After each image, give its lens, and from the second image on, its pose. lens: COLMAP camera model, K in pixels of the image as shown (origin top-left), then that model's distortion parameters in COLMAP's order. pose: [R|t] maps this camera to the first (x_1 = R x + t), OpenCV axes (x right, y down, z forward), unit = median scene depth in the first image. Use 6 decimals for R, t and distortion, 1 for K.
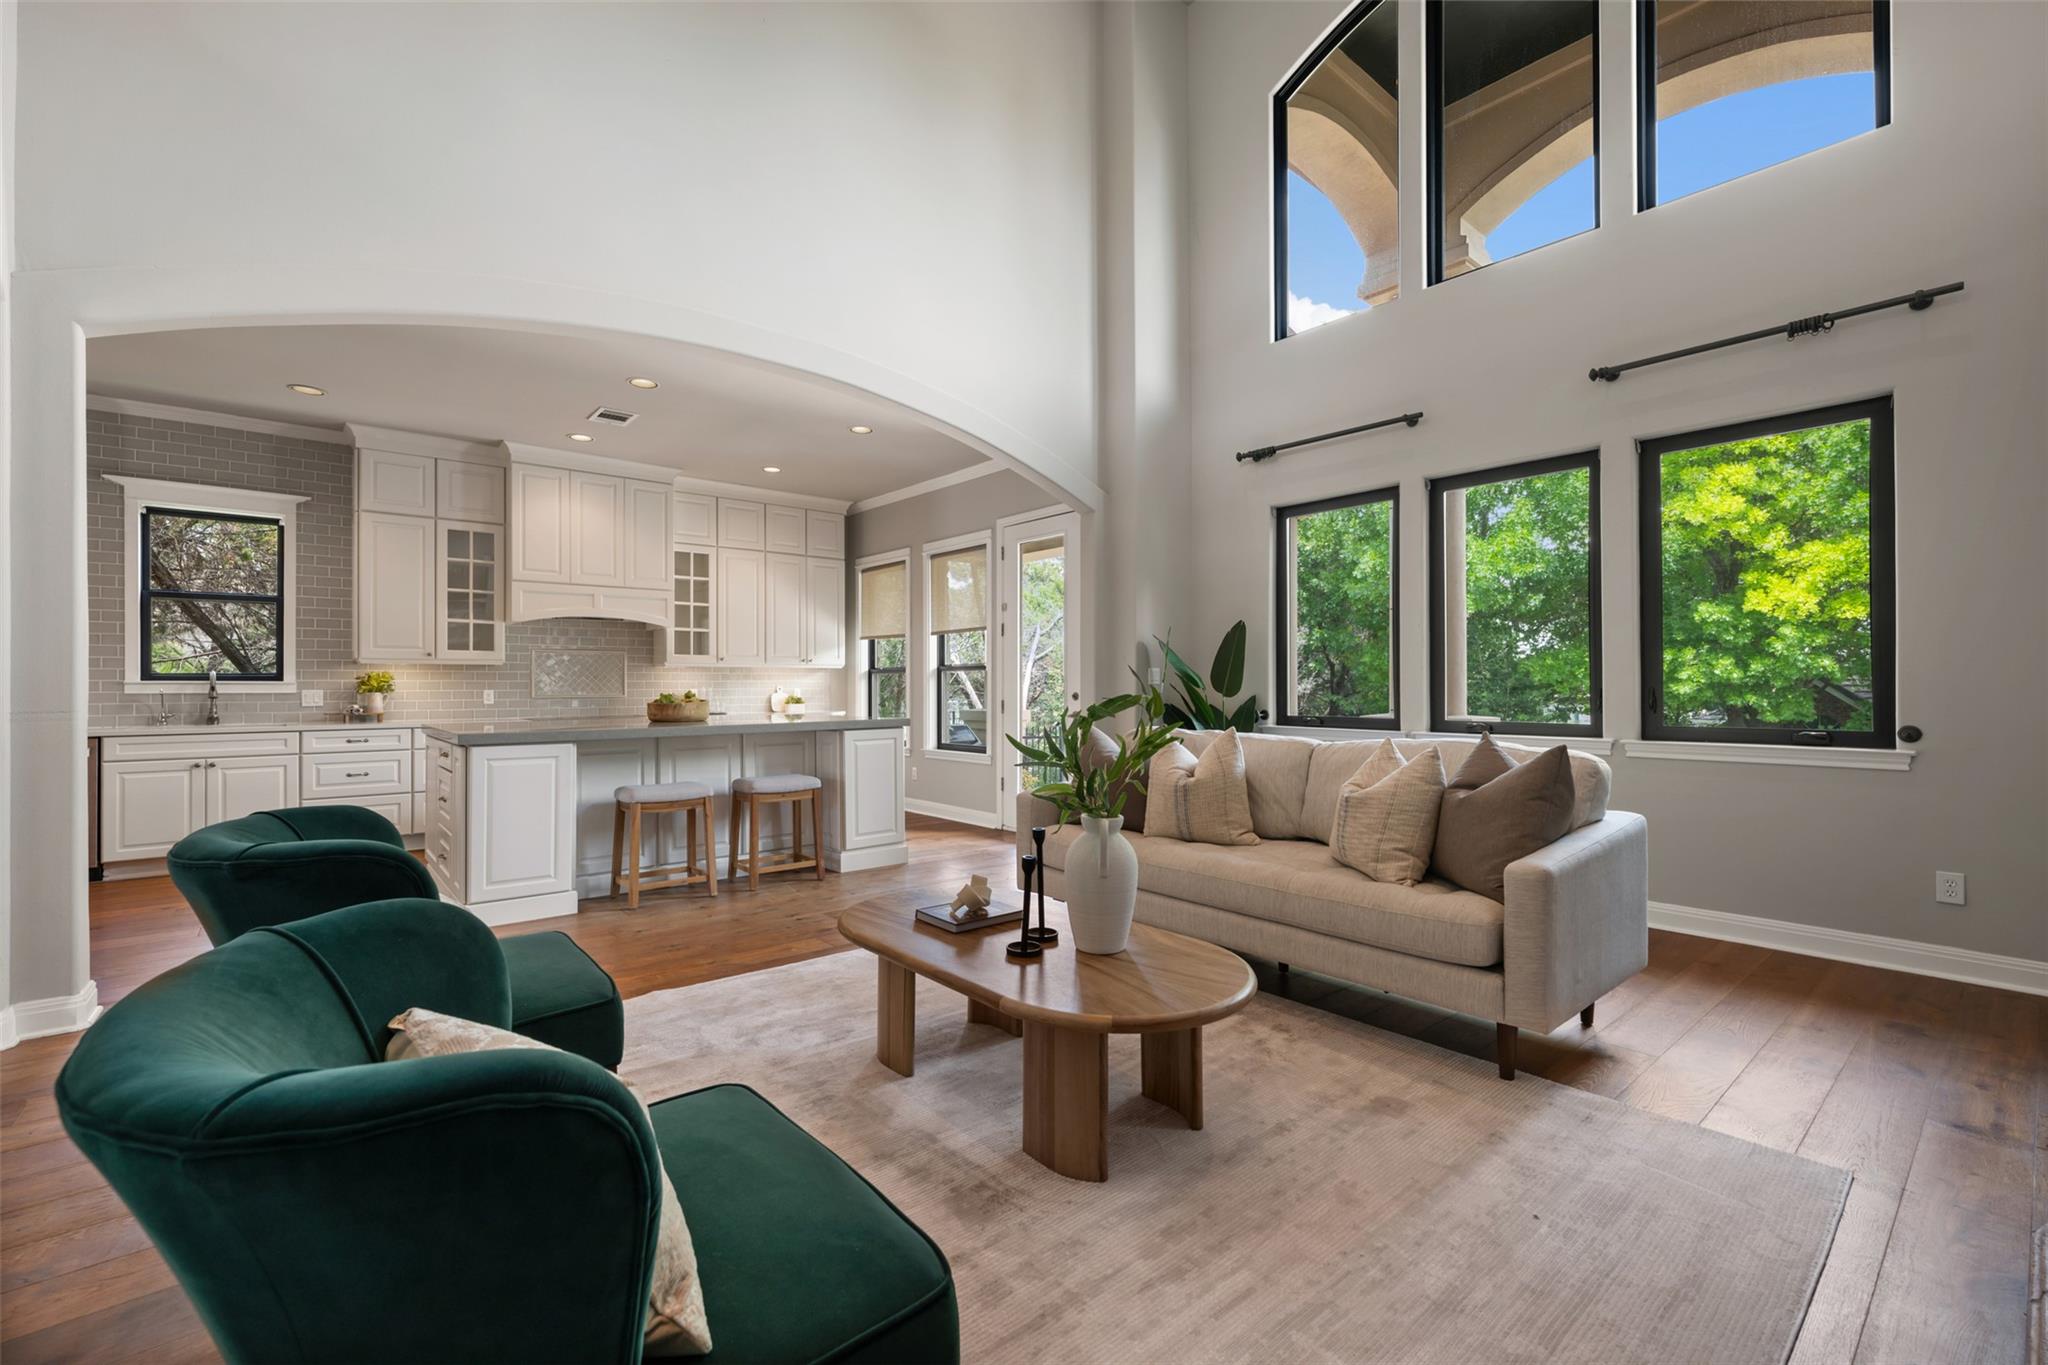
lens RADIAL K [[866.3, 0, 1019.5], [0, 866.3, 680.0], [0, 0, 1]] dist [-0.000136, 0.001284]
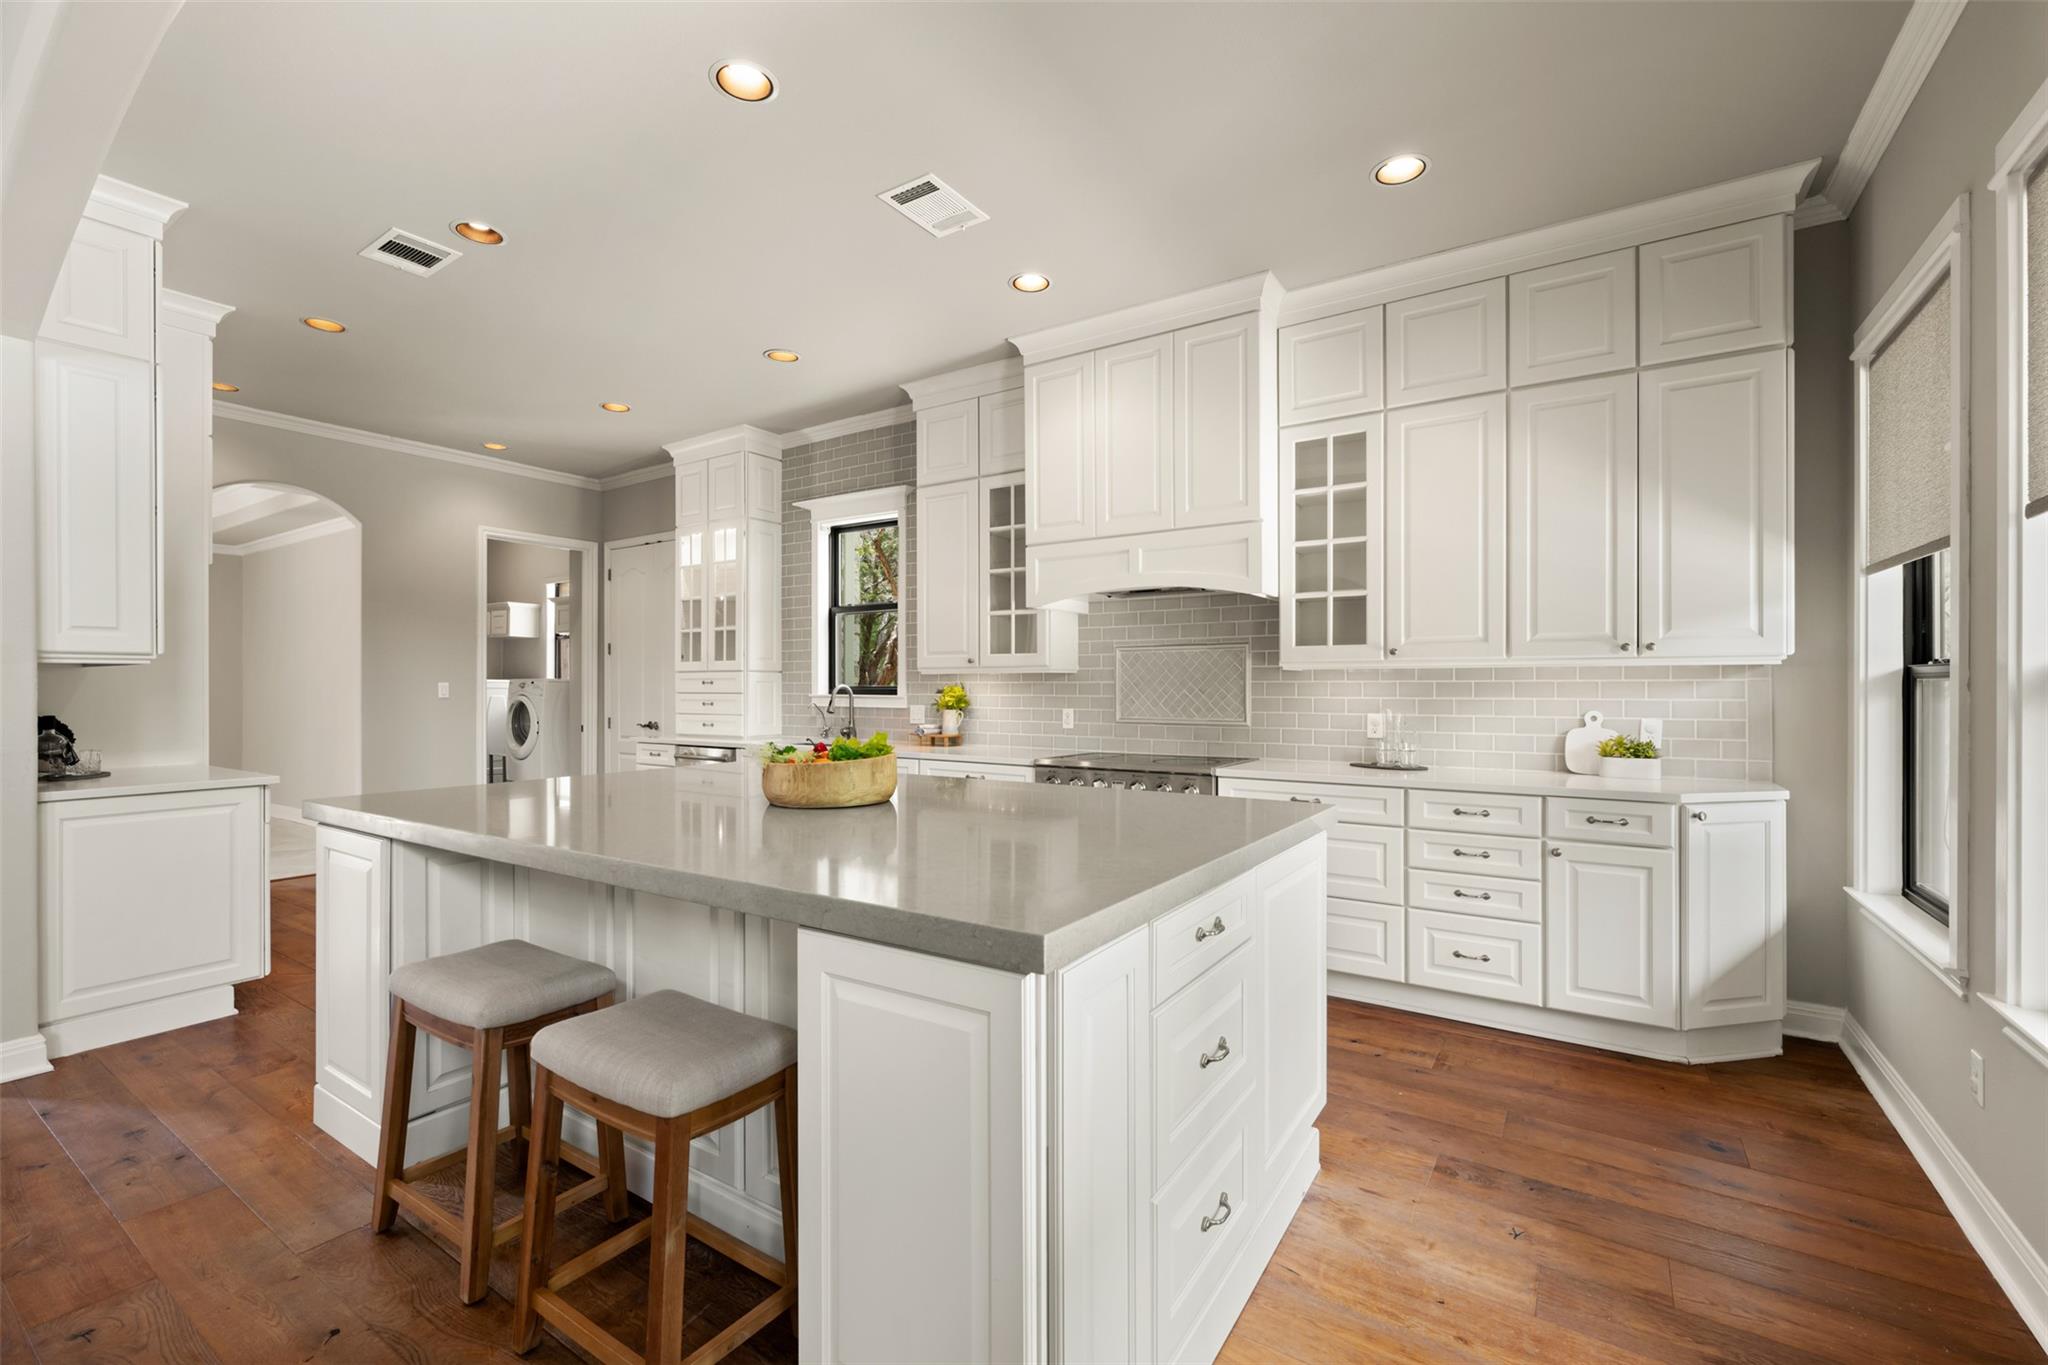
lens RADIAL K [[866.3, 0, 1018.1], [0, 866.3, 686.8], [0, 0, 1]] dist [-0.000136, 0.001284]
pose [[0.287189, 0.001768, -0.957872, 0.050455], [0.003465, 0.999990, 0.002884, -0.009007], [0.957868, -0.004147, 0.287180, 0.827374]]
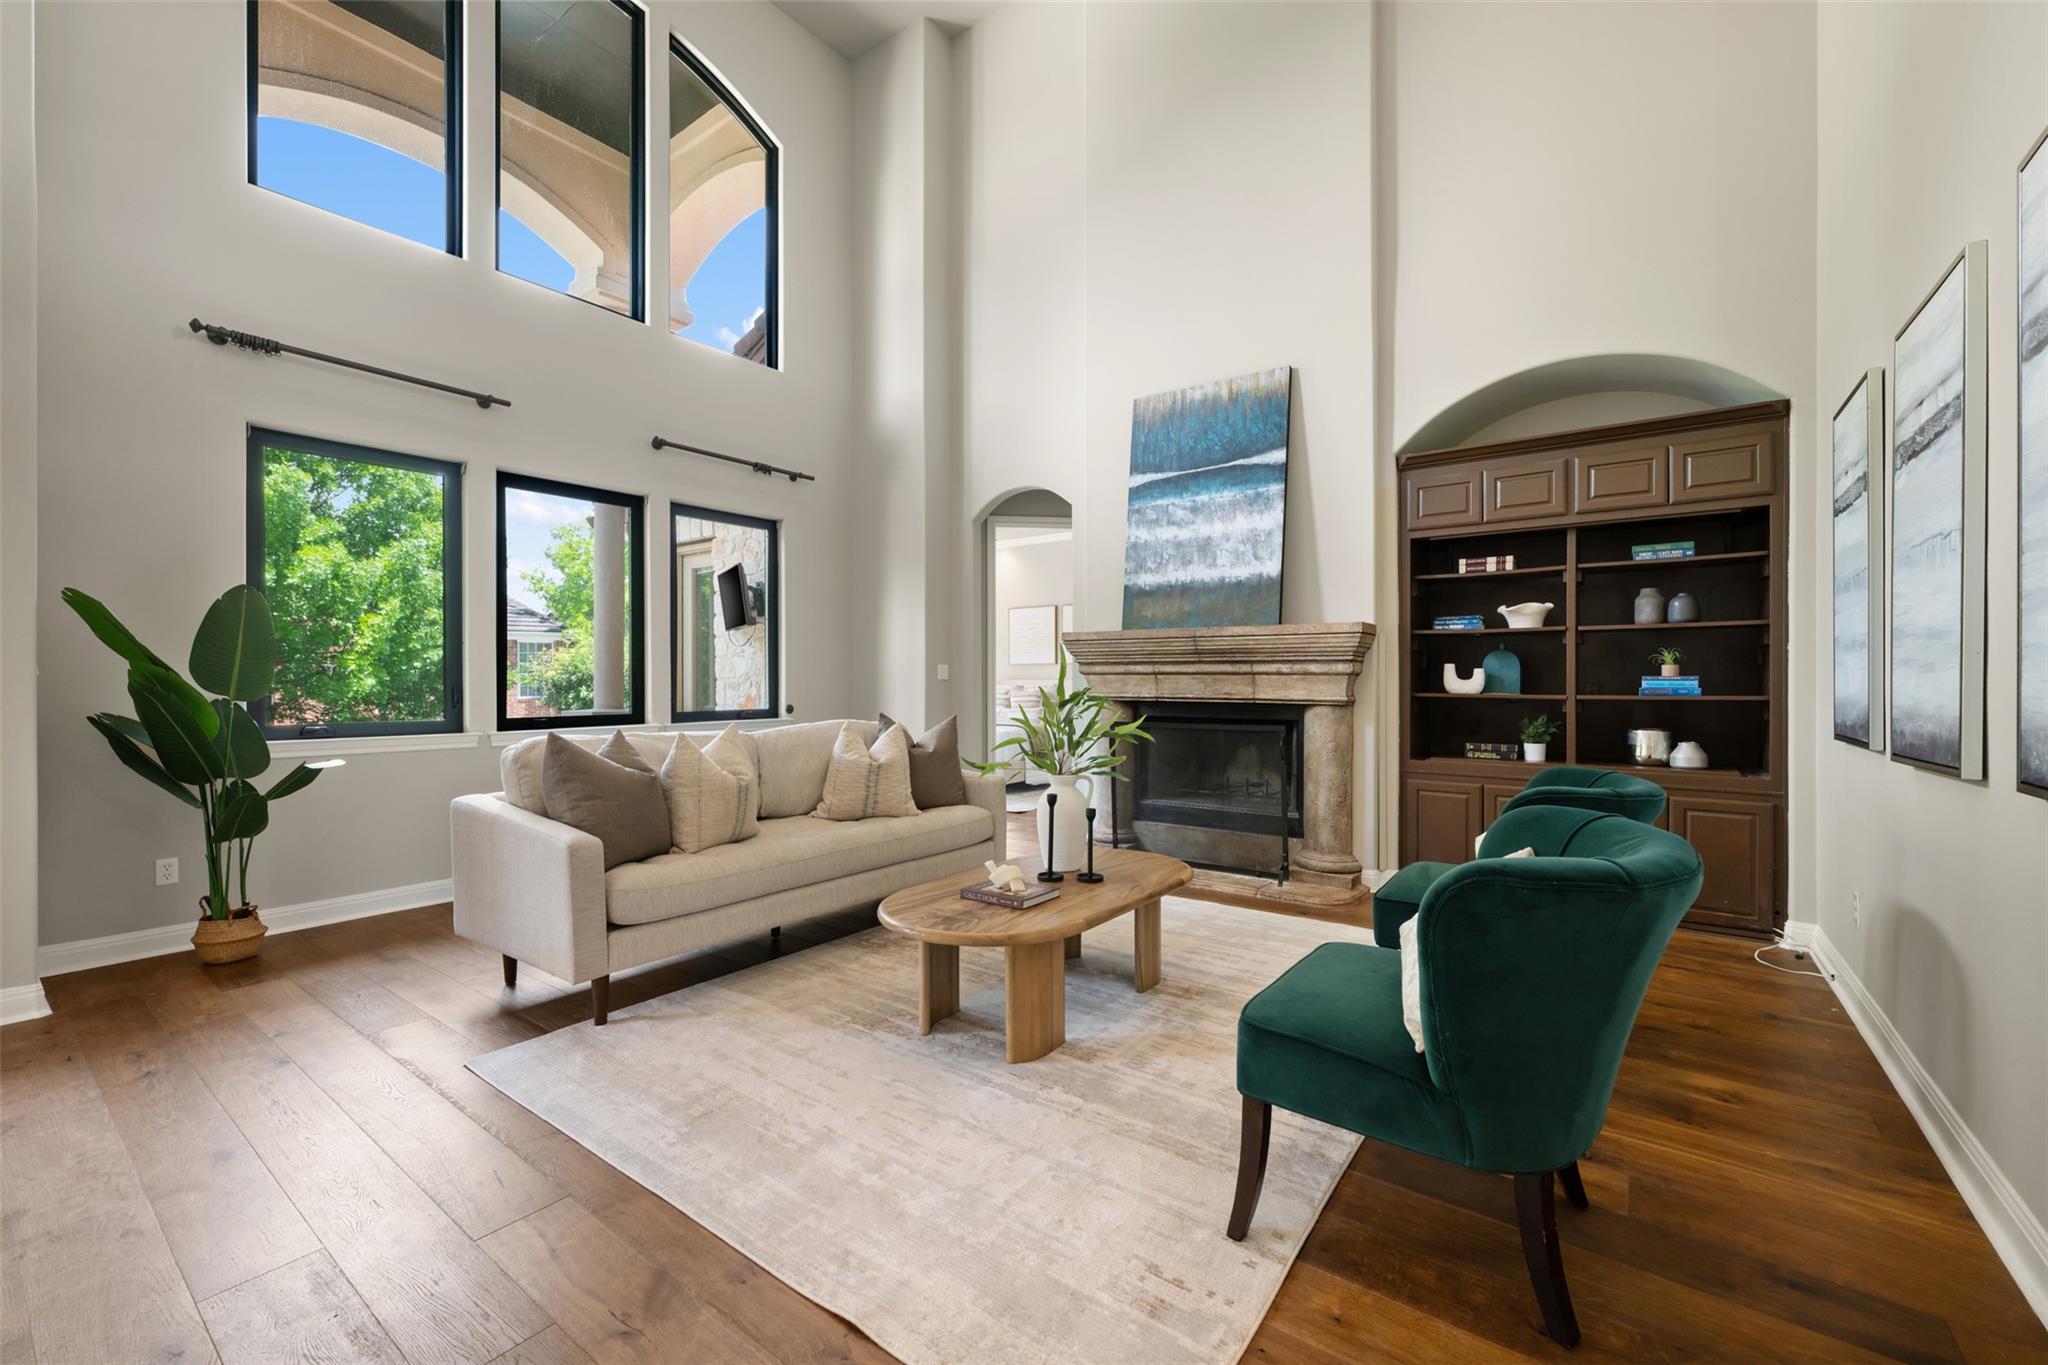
lens RADIAL K [[832.1, 0, 1025.7], [0, 832.1, 682.8], [0, 0, 1]] dist [0.001508, 0.000022]
pose [[-0.233443, 0.001234, 0.972370, -0.447252], [-0.001104, 0.999998, -0.001535, 0.004580], [-0.972370, -0.001431, -0.233441, 0.509106]]
